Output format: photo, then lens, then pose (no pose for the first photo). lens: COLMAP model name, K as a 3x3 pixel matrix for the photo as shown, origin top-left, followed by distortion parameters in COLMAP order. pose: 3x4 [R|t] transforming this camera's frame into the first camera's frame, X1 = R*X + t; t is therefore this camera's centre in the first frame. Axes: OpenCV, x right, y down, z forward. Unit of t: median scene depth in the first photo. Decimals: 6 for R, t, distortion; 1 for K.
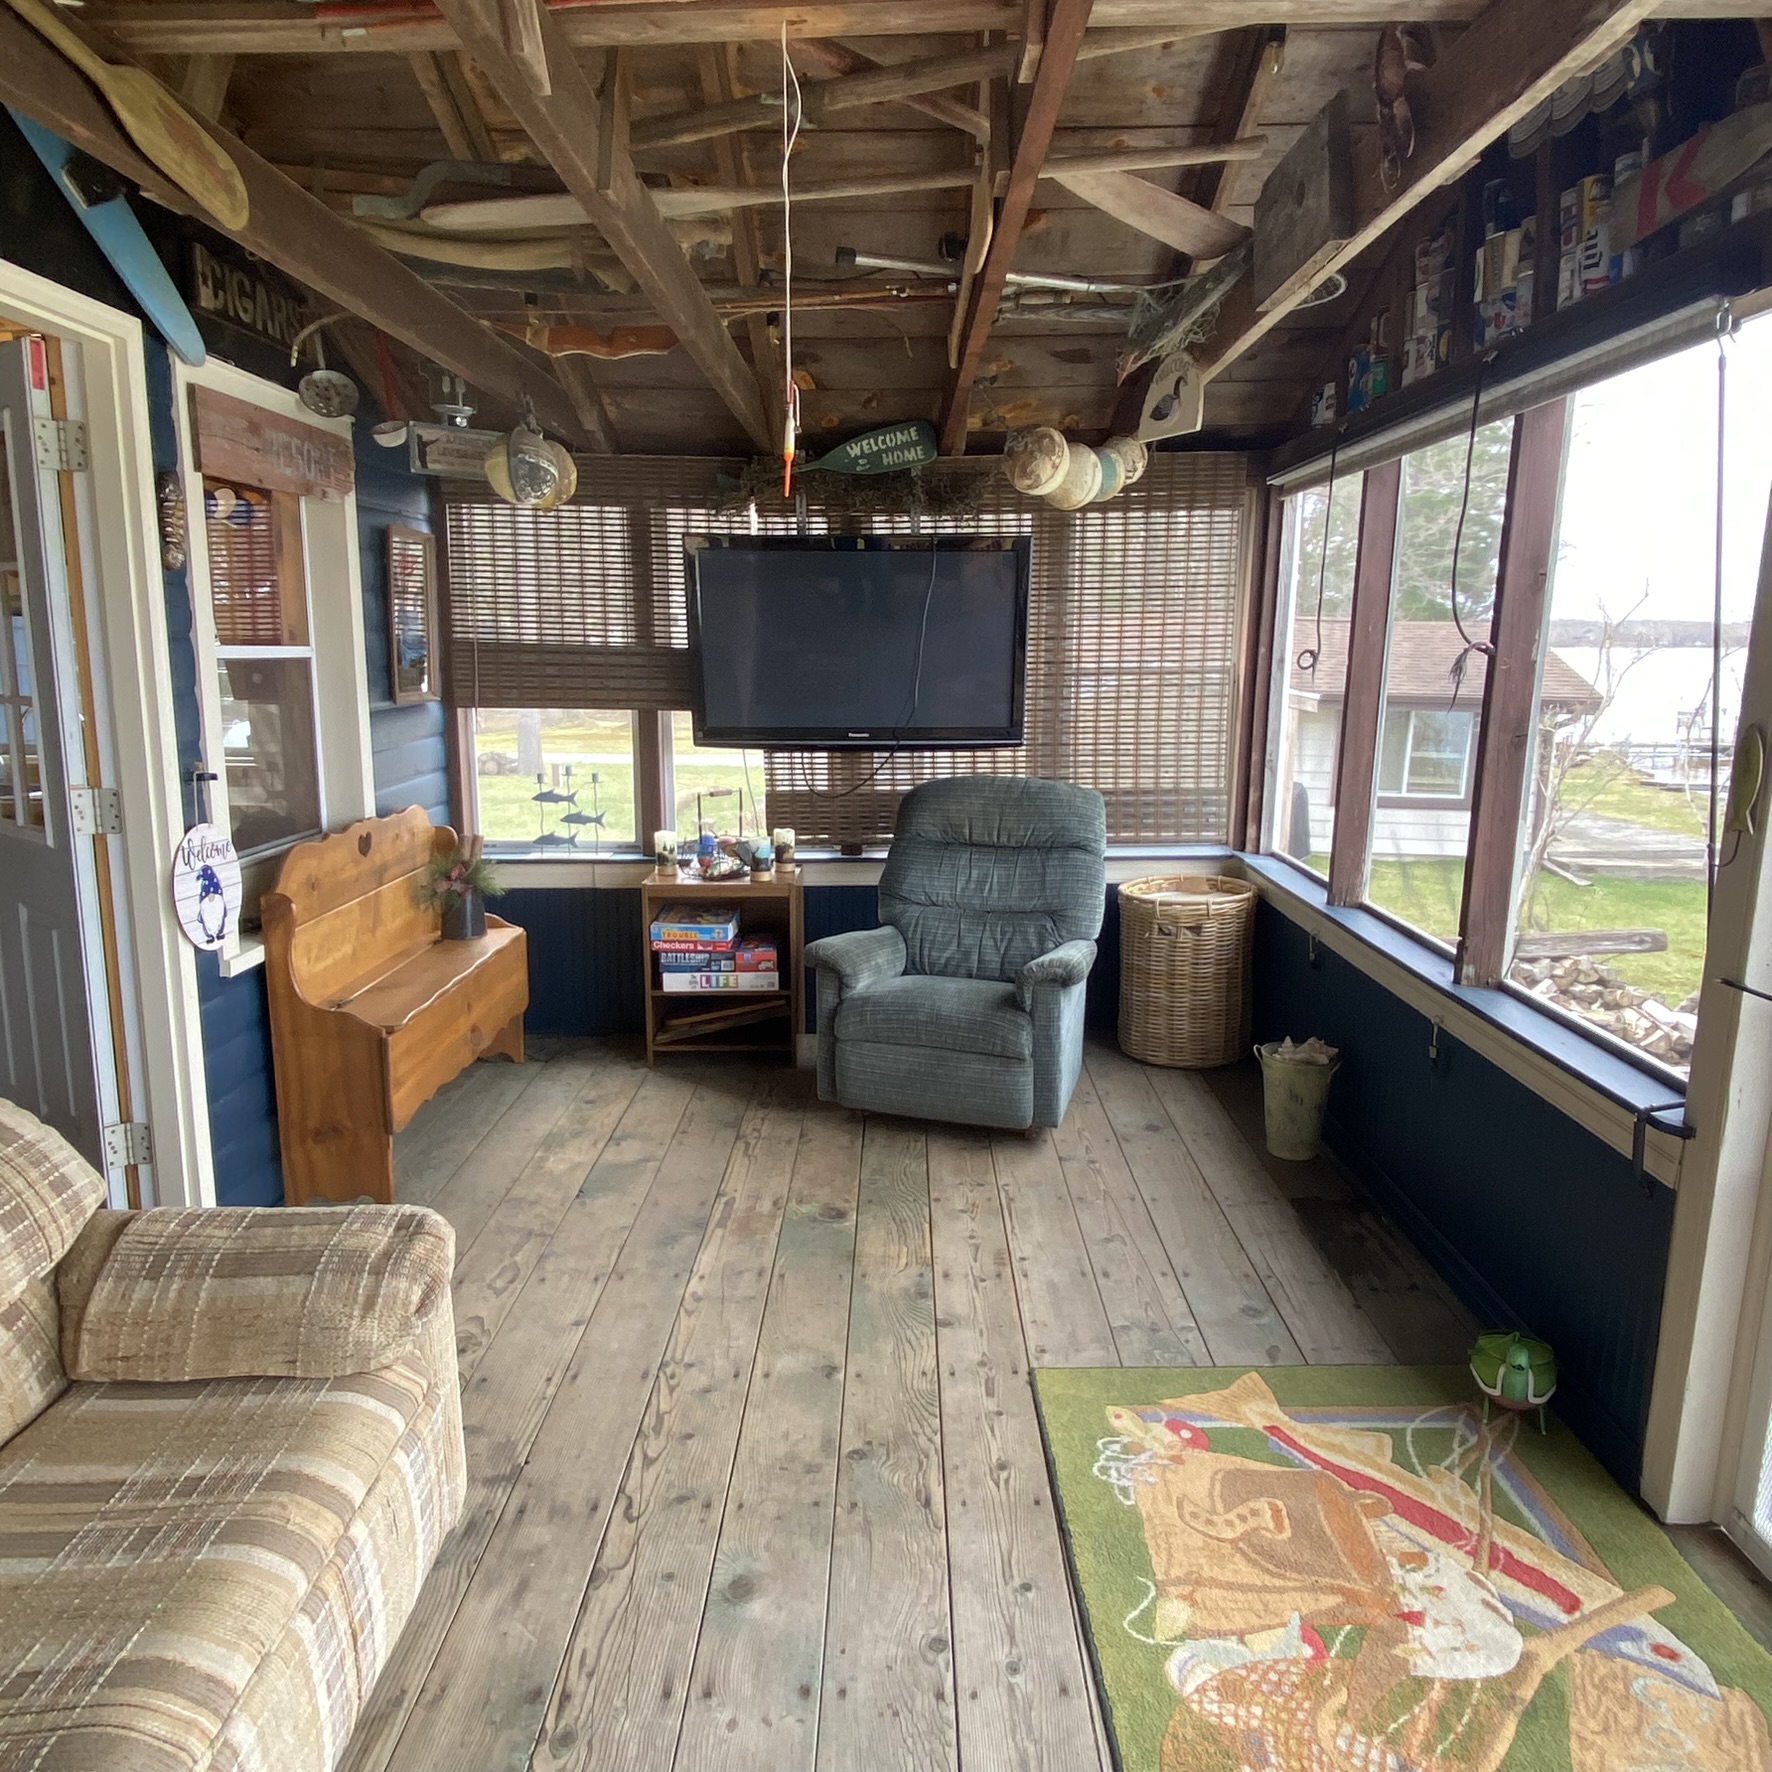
lens RADIAL K [[1281.6, 0, 886.1], [0, 1281.6, 885.8], [0, 0, 1]] dist [-0.003861, -0.004686]
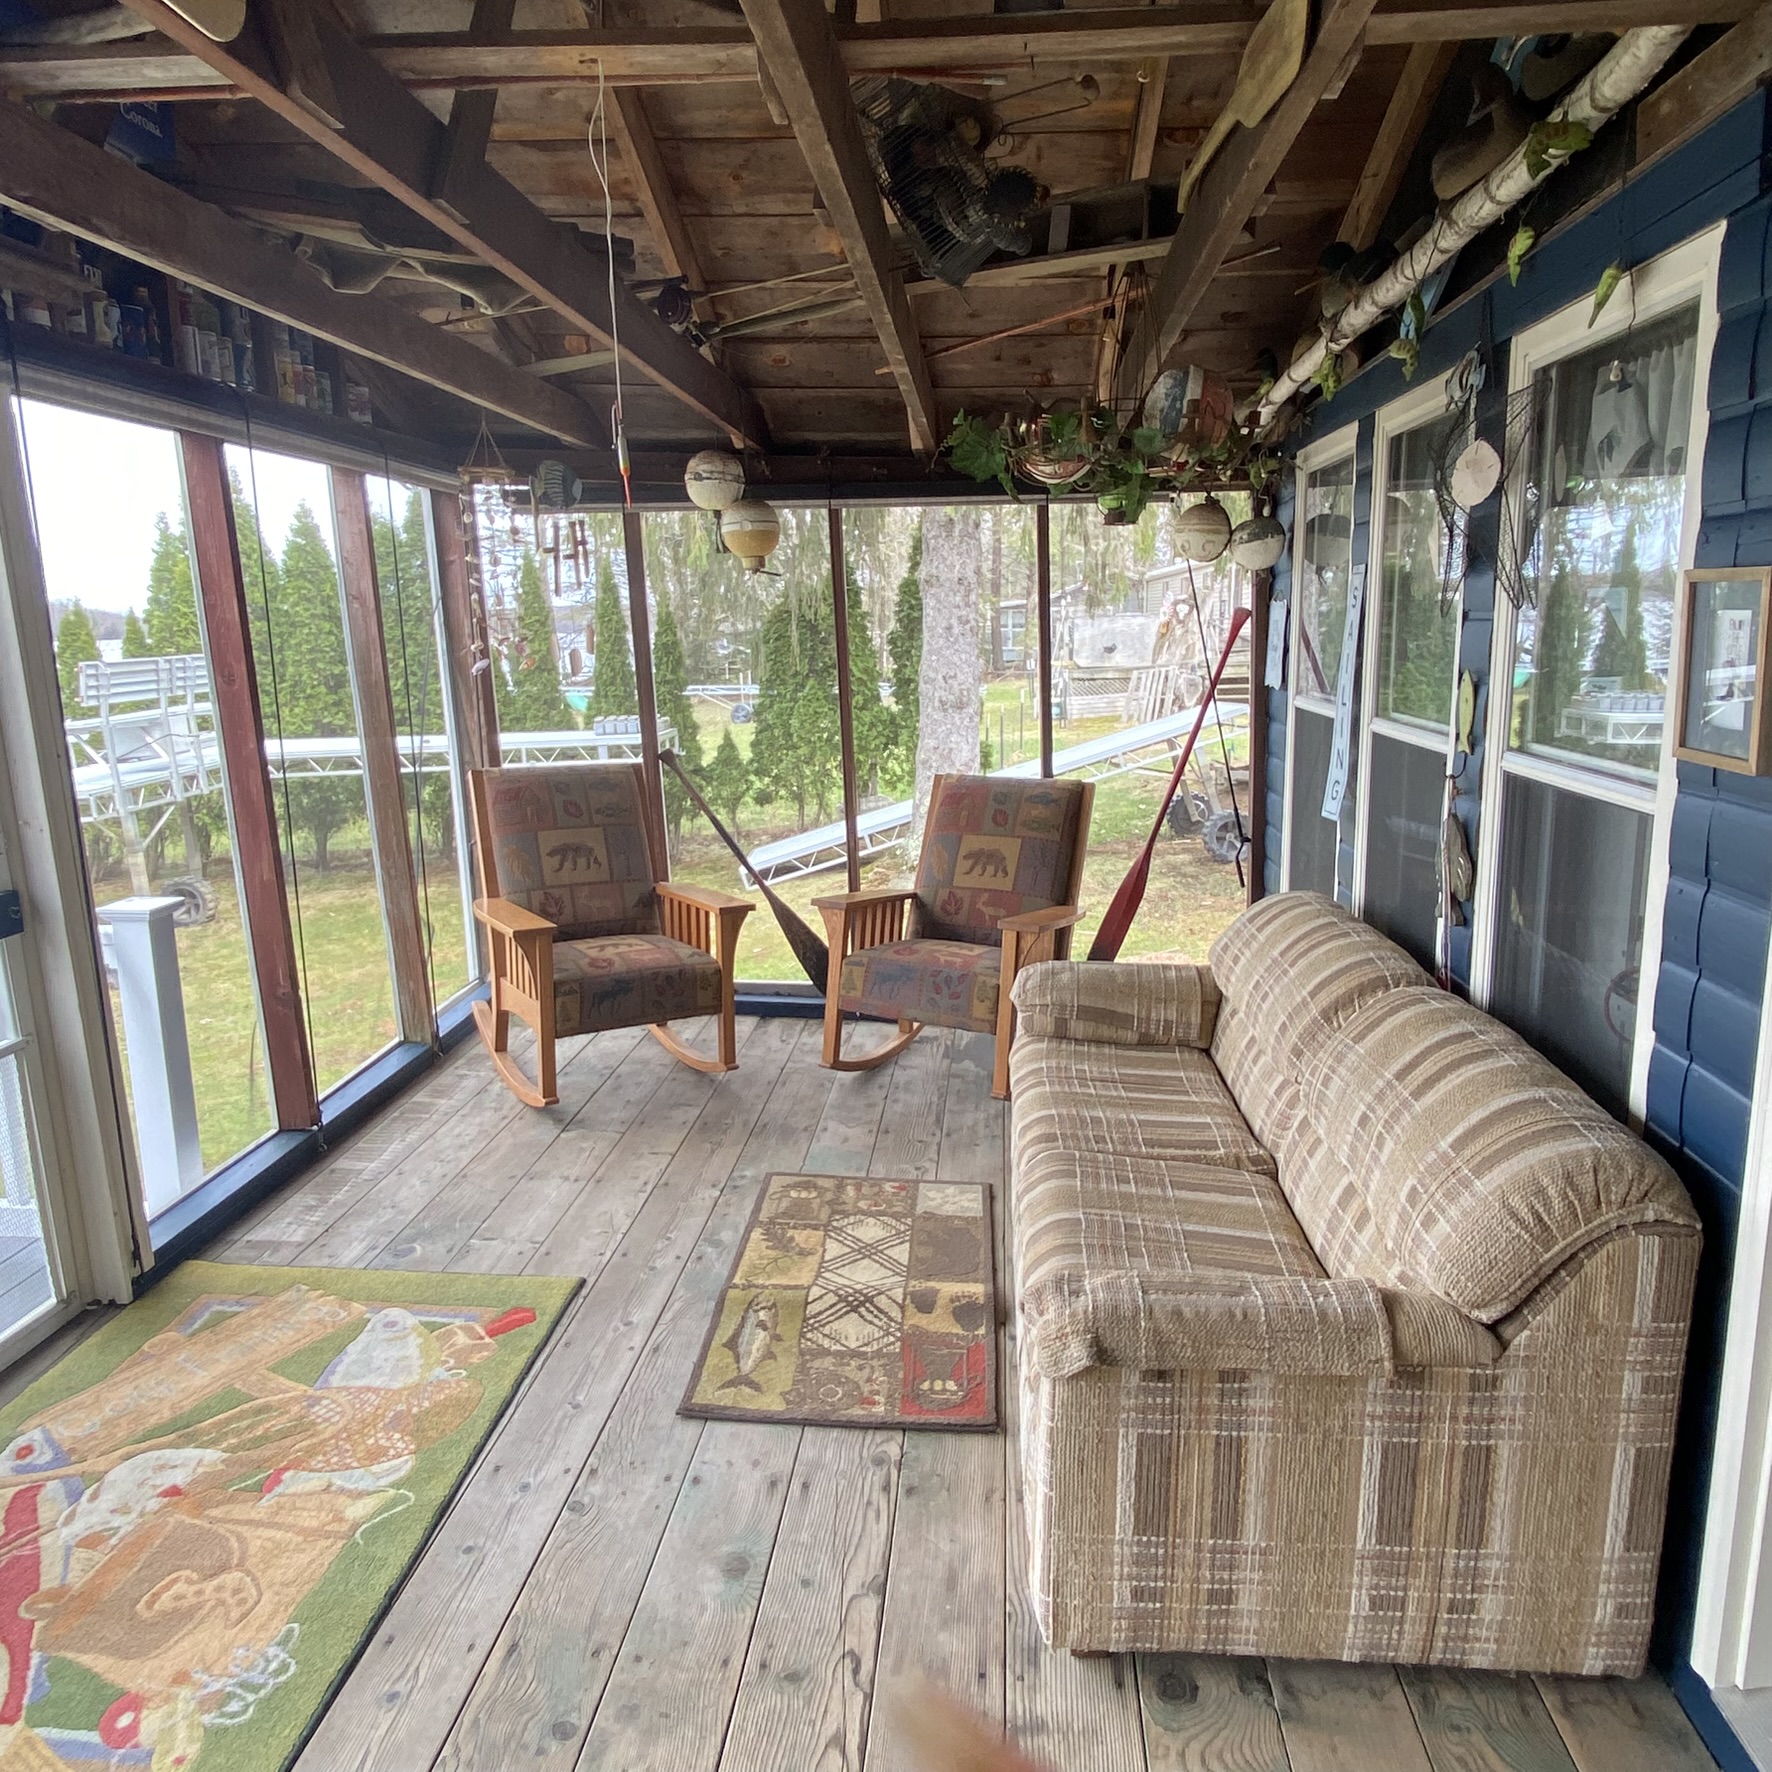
lens RADIAL K [[1281.6, 0, 888.0], [0, 1281.6, 886.1], [0, 0, 1]] dist [-0.003861, -0.004686]
pose [[-0.996544, -0.002098, 0.083045, -0.333741], [0.029447, 0.925844, 0.376758, -0.356927], [-0.077677, 0.377901, -0.922582, 1.813917]]
